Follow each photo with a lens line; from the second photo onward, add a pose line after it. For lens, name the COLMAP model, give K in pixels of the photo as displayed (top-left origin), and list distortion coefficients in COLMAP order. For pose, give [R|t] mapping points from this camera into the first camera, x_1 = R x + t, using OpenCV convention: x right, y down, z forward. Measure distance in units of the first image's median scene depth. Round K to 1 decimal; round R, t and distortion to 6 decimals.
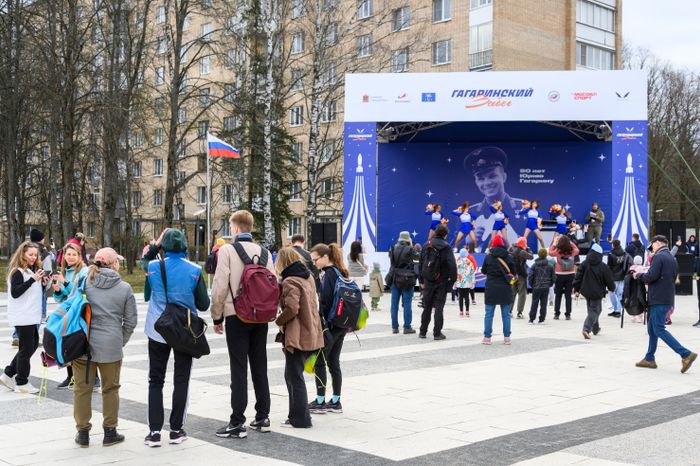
lens RADIAL K [[937.3, 0, 350.0], [0, 937.3, 233.0], [0, 0, 1]] dist [-0.008104, -0.005138]
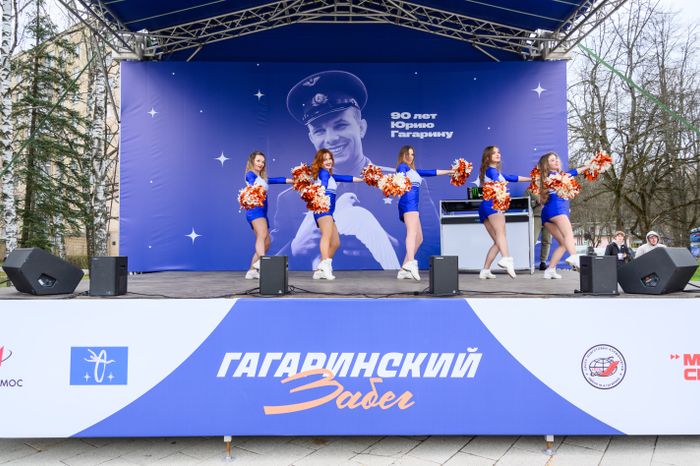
lens RADIAL K [[483.5, 0, 350.0], [0, 483.5, 233.0], [0, 0, 1]] dist [0.000378, 0.000056]
pose [[0.983049, -0.003757, 0.183305, 0.106131], [0.009031, 0.999569, -0.027945, 0.008607], [-0.183121, 0.029127, 0.982659, 0.723907]]
